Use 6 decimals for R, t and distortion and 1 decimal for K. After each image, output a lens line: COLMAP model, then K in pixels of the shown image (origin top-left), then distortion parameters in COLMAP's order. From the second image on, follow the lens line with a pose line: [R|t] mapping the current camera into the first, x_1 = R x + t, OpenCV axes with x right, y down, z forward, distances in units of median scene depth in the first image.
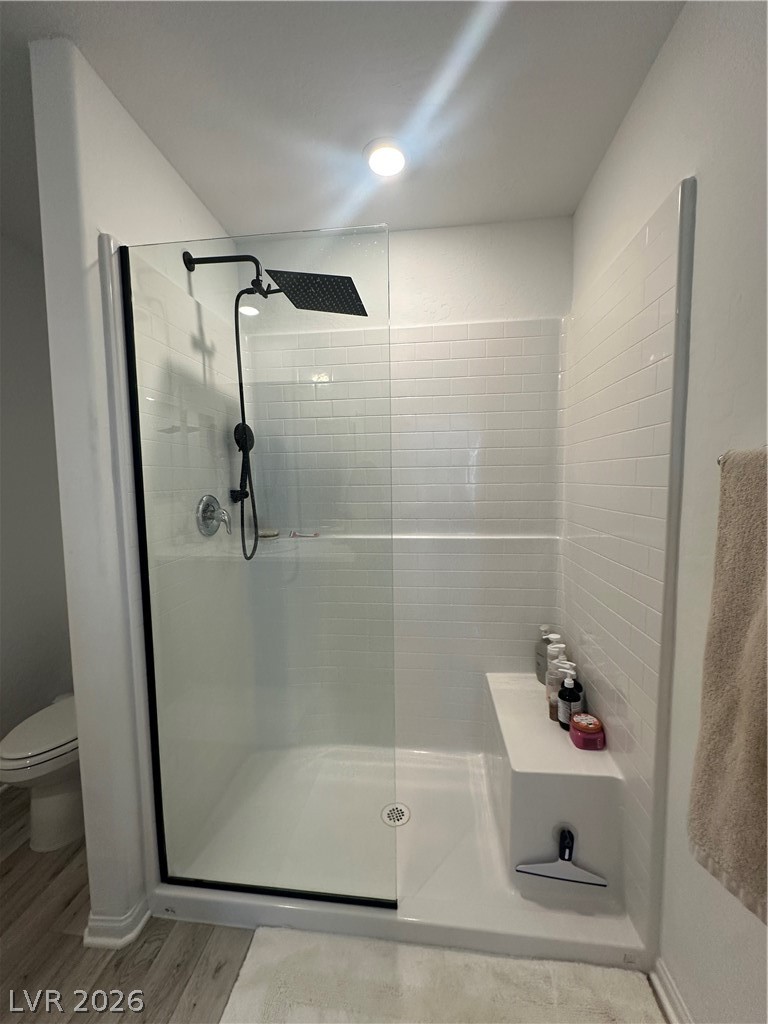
lens RADIAL K [[409.2, 0, 382.7], [0, 409.2, 508.6], [0, 0, 1]] dist [-0.002768, 0.000476]
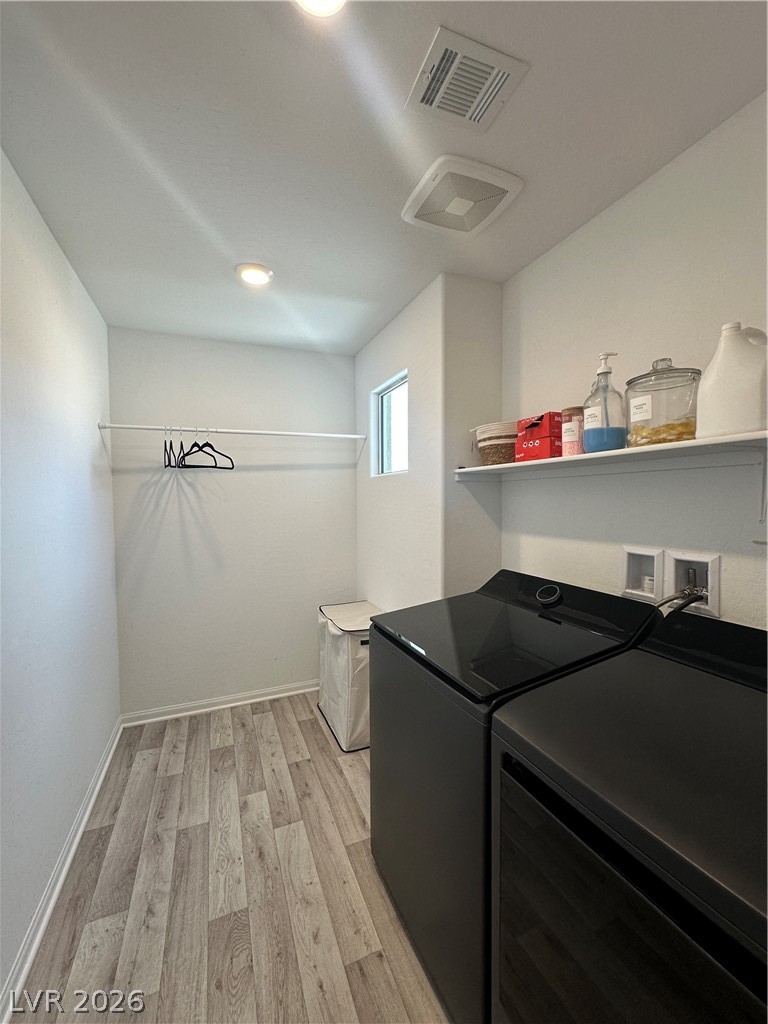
lens RADIAL K [[409.2, 0, 383.6], [0, 409.2, 511.8], [0, 0, 1]] dist [-0.002768, 0.000476]
pose [[0.868886, -0.012243, 0.494861, -0.690643], [0.034427, 0.998768, -0.035737, 0.042351], [-0.493814, 0.048088, 0.868237, -0.785088]]
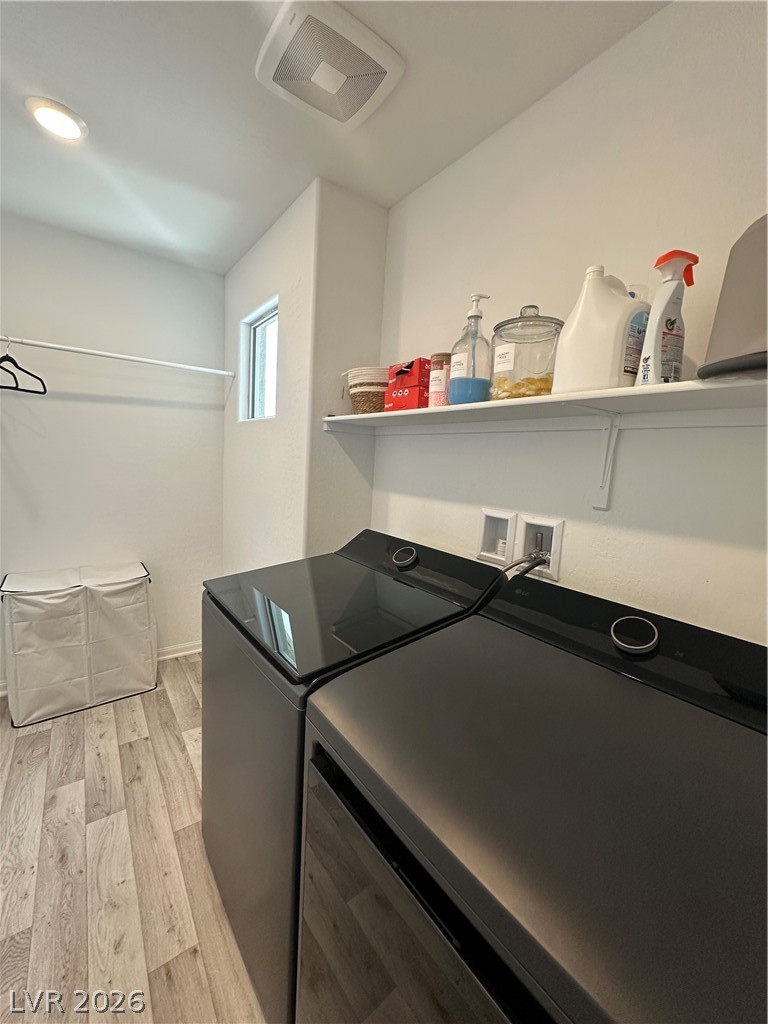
lens RADIAL K [[409.2, 0, 384.2], [0, 409.2, 512.2], [0, 0, 1]] dist [-0.002768, 0.000476]
pose [[0.725466, -0.034715, 0.687381, -0.526792], [-0.015723, 0.997631, 0.066978, 0.058056], [-0.688078, -0.059398, 0.723202, -0.746937]]
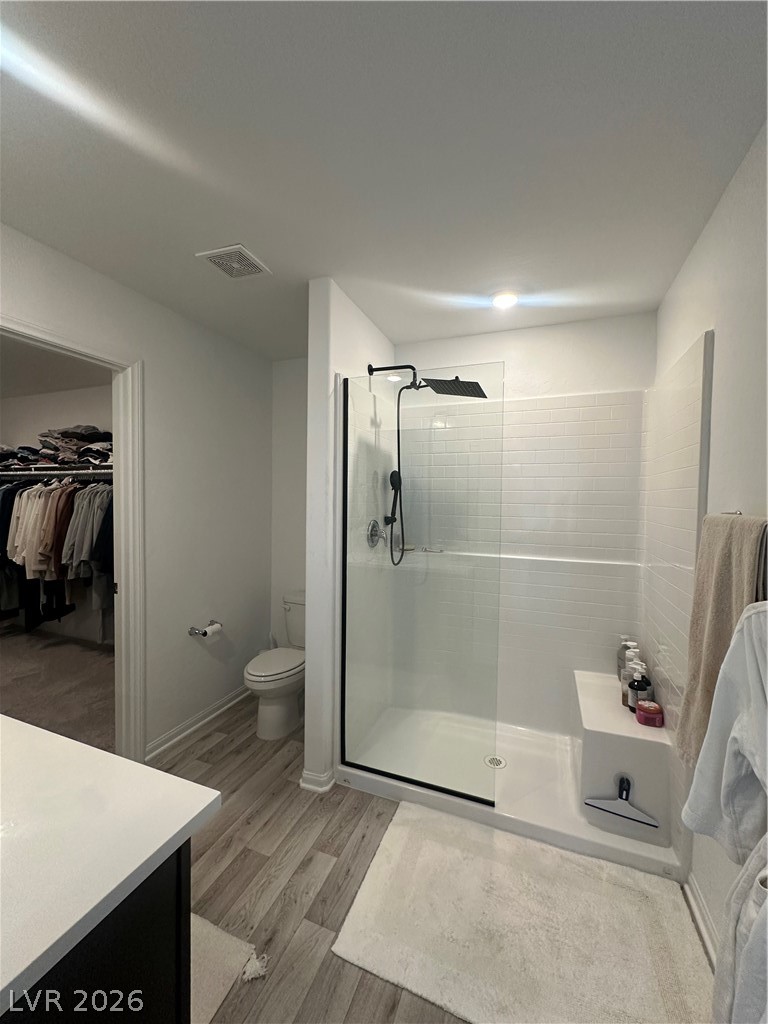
lens RADIAL K [[409.2, 0, 384.1], [0, 409.2, 511.6], [0, 0, 1]] dist [-0.002768, 0.000476]
pose [[0.967067, 0.034755, -0.252136, -0.013002], [-0.044581, 0.998449, -0.033363, -0.016700], [0.250586, 0.043504, 0.967116, -0.476087]]
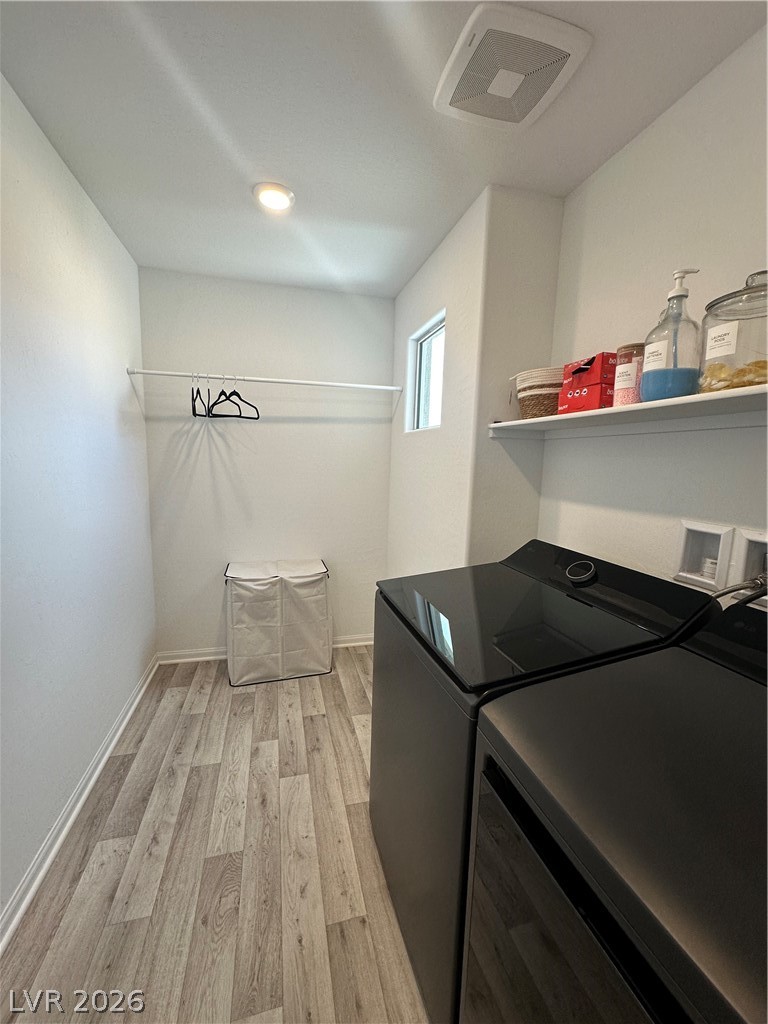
lens RADIAL K [[409.2, 0, 383.7], [0, 409.2, 512.2], [0, 0, 1]] dist [-0.002768, 0.000476]
pose [[0.927013, -0.011203, 0.374862, -0.552356], [-0.011408, 0.998249, 0.058043, 0.053238], [-0.374856, -0.058083, 0.925262, -0.737037]]
